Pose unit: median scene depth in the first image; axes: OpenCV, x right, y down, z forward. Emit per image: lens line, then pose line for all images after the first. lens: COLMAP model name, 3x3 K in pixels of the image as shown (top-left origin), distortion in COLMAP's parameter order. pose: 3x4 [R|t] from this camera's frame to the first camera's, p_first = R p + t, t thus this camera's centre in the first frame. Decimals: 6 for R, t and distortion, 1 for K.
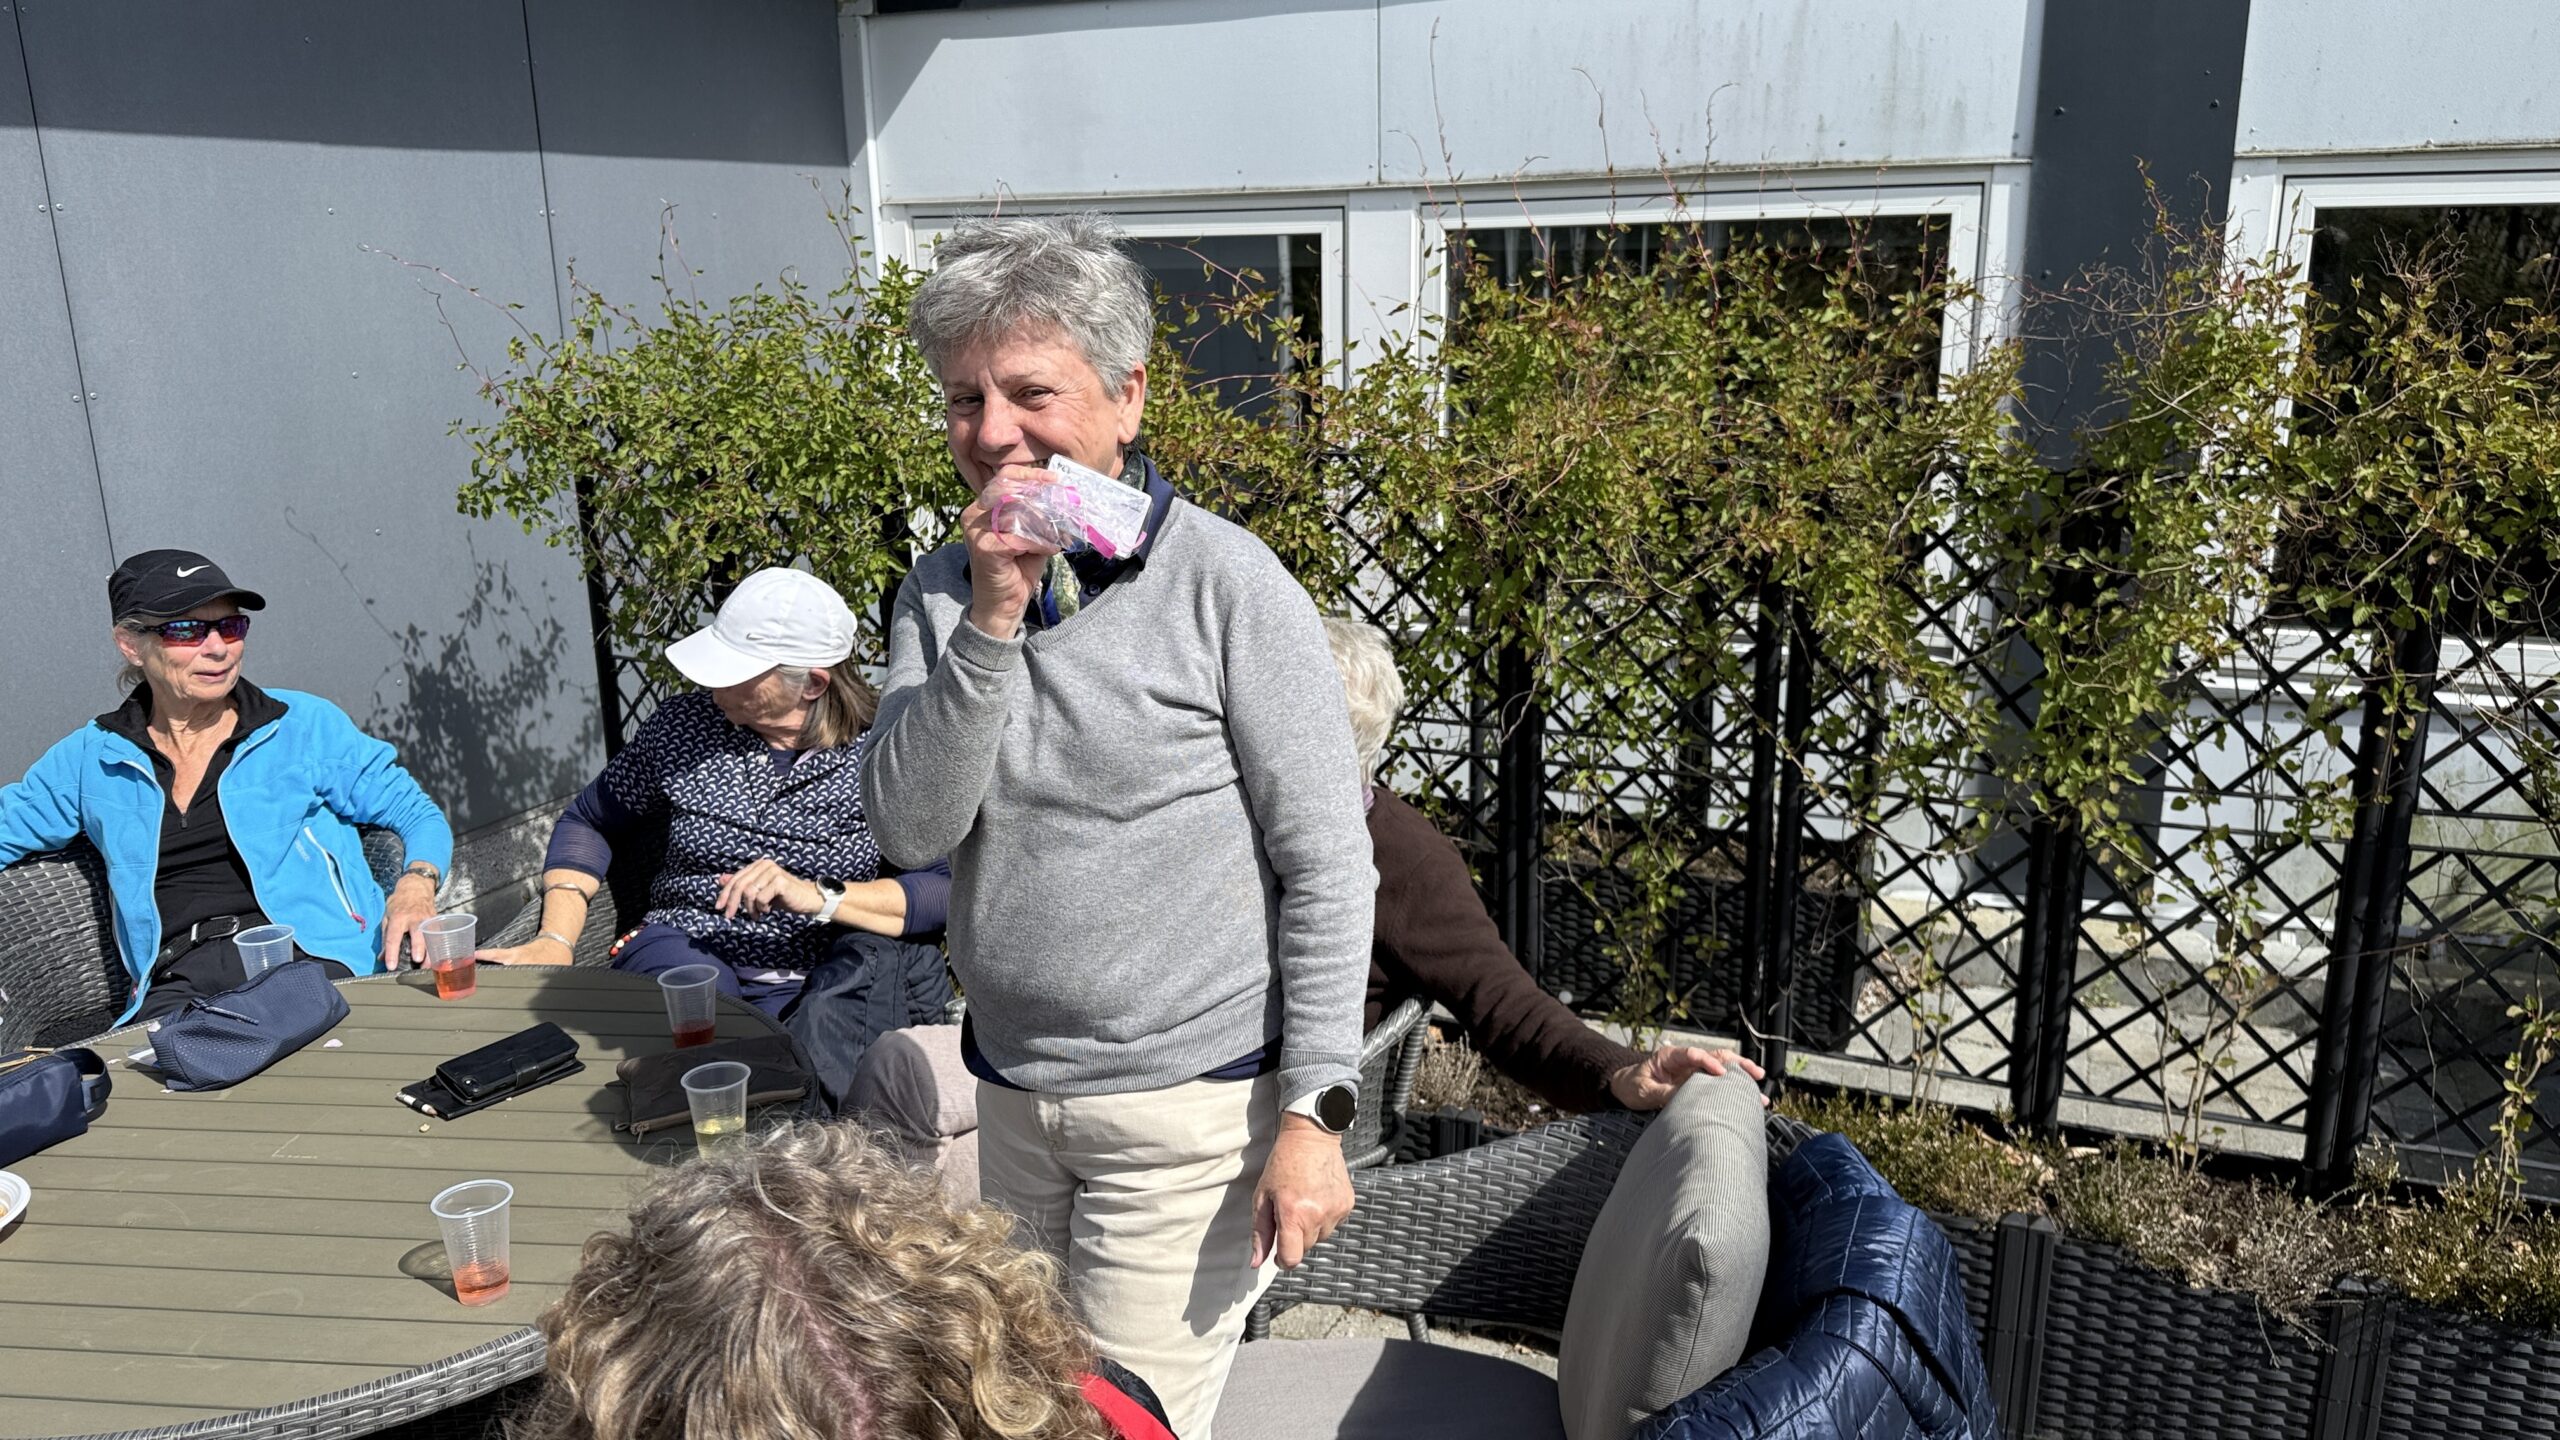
lens RADIAL K [[1820.3, 0, 1280.0], [0, 1820.3, 720.0], [0, 0, 1]] dist [0.087147, -0.123300]
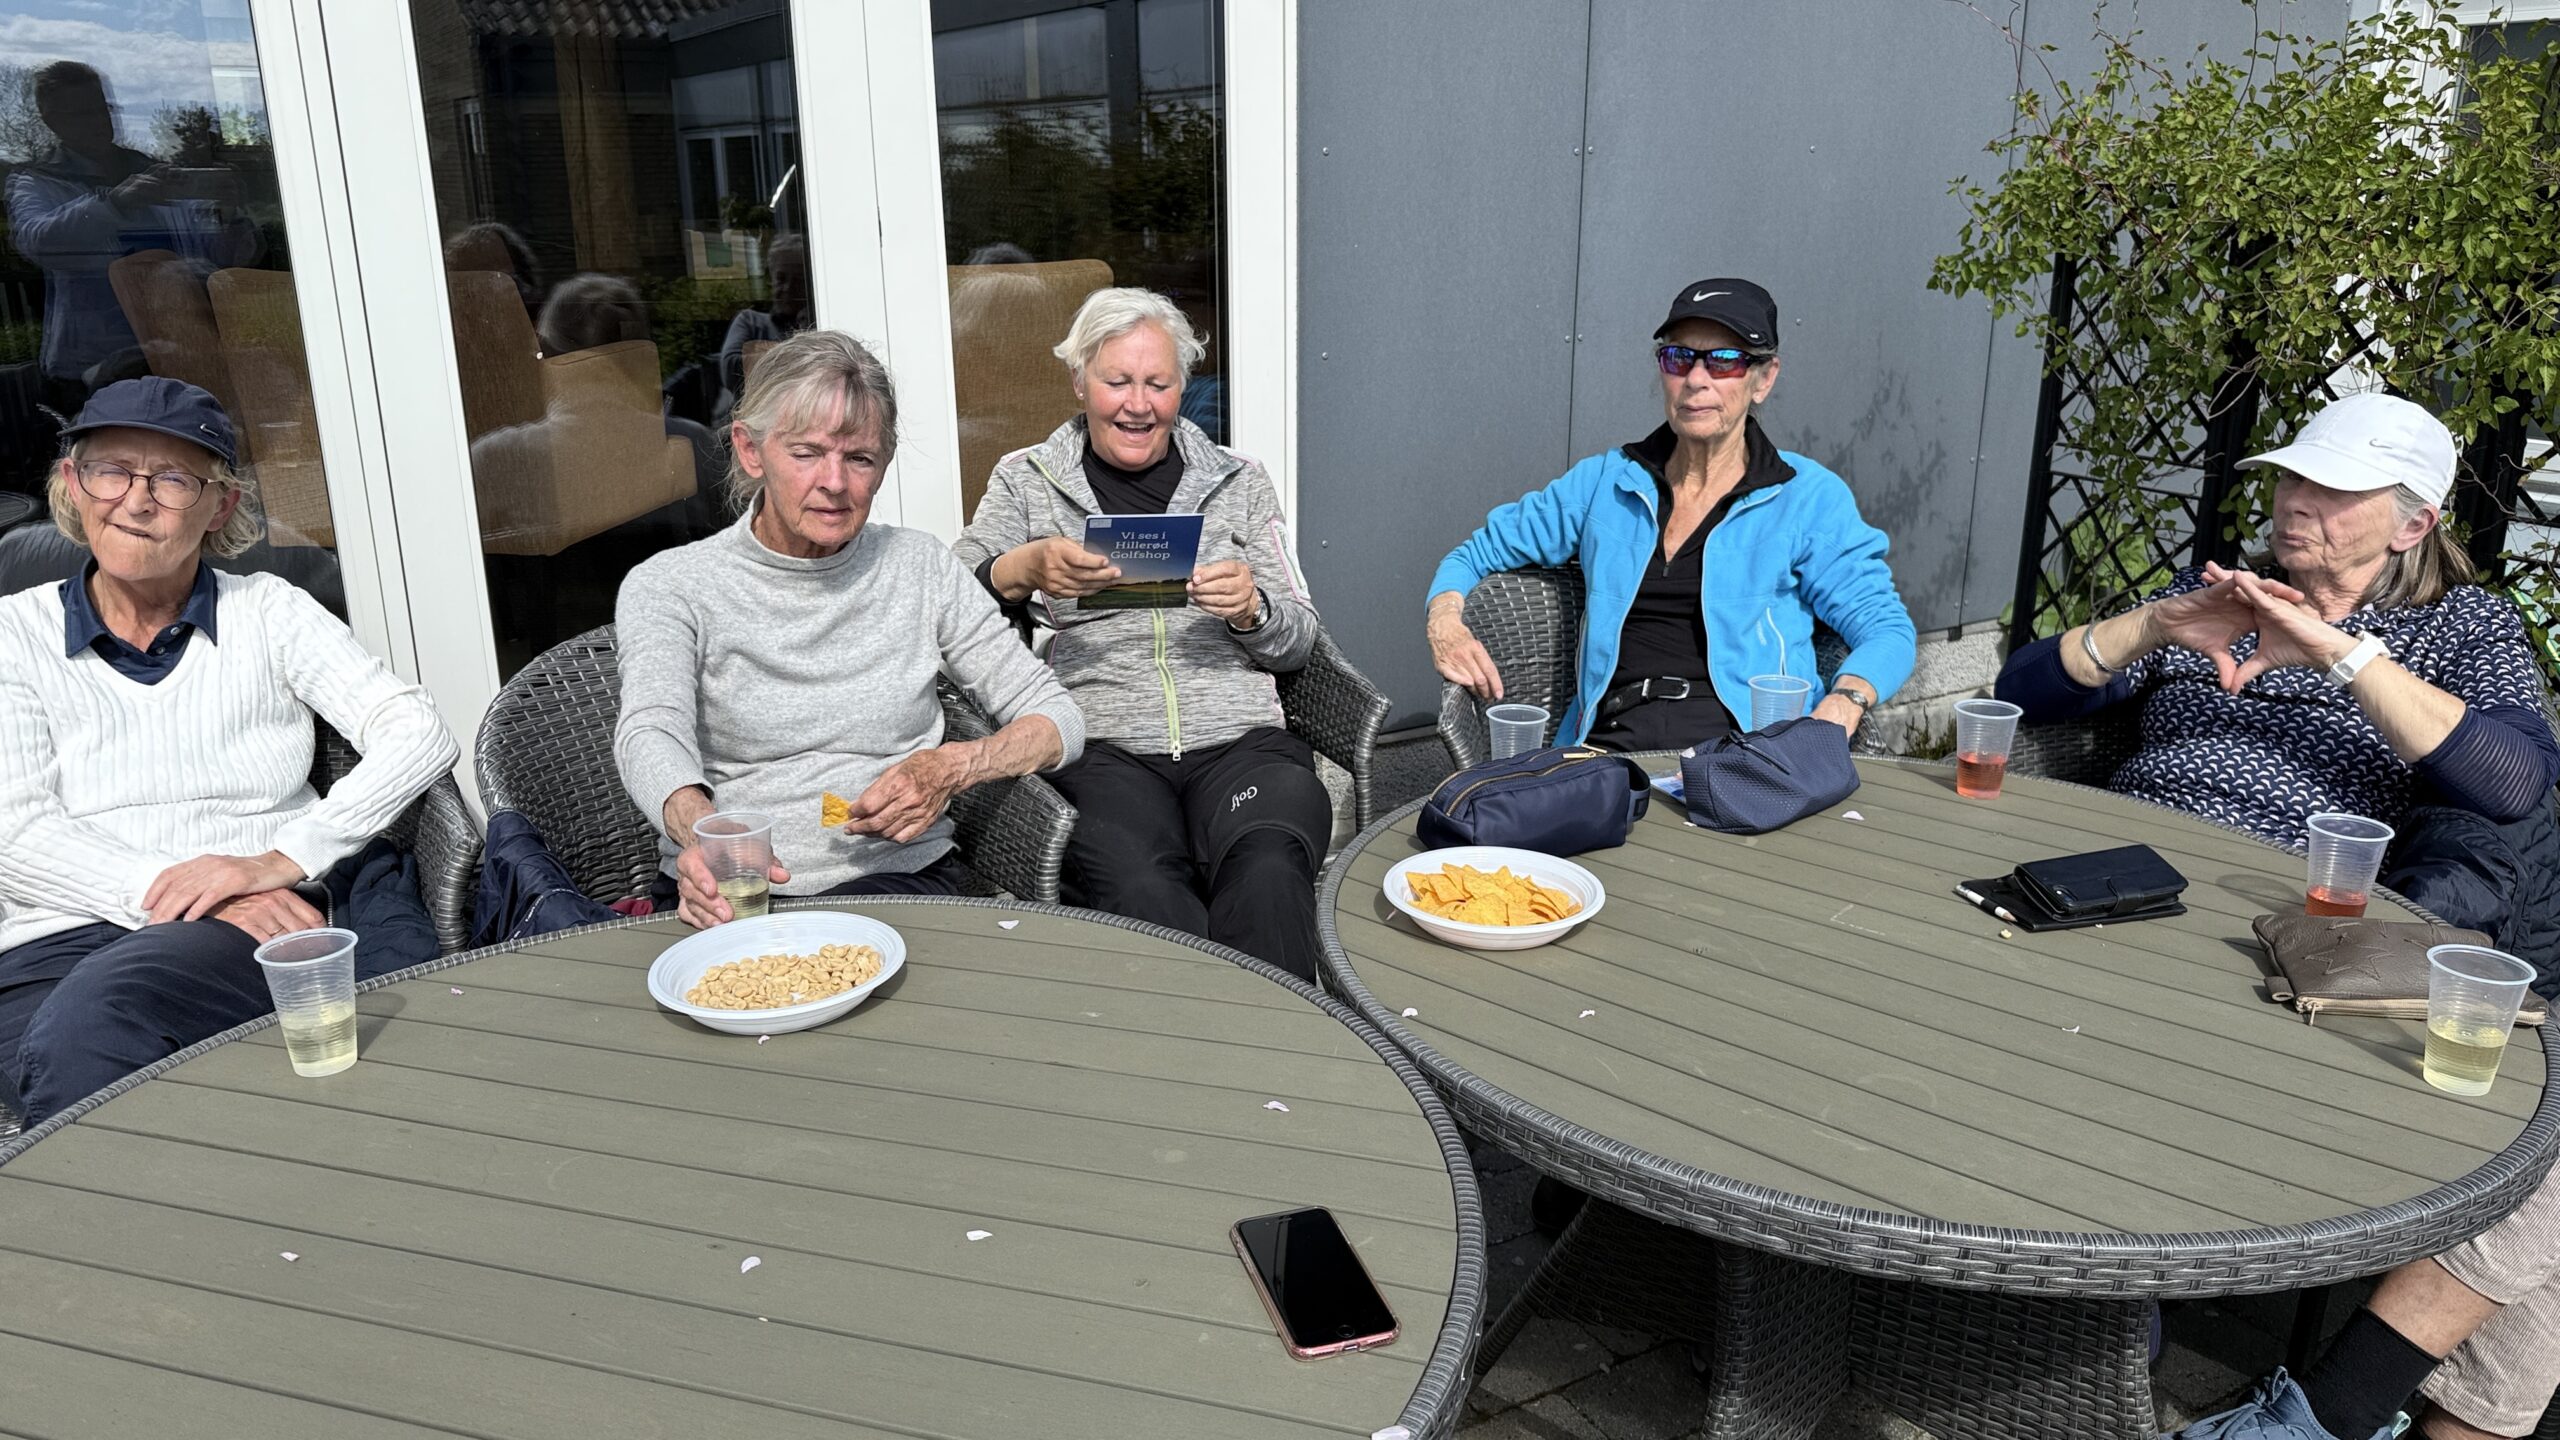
lens RADIAL K [[1820.3, 0, 1280.0], [0, 1820.3, 720.0], [0, 0, 1]] dist [0.087147, -0.123300]
pose [[0.806434, 0.180828, -0.562996, -0.205414], [-0.152564, 0.983487, 0.097354, 0.071561], [0.571304, 0.007383, 0.820705, 0.112788]]
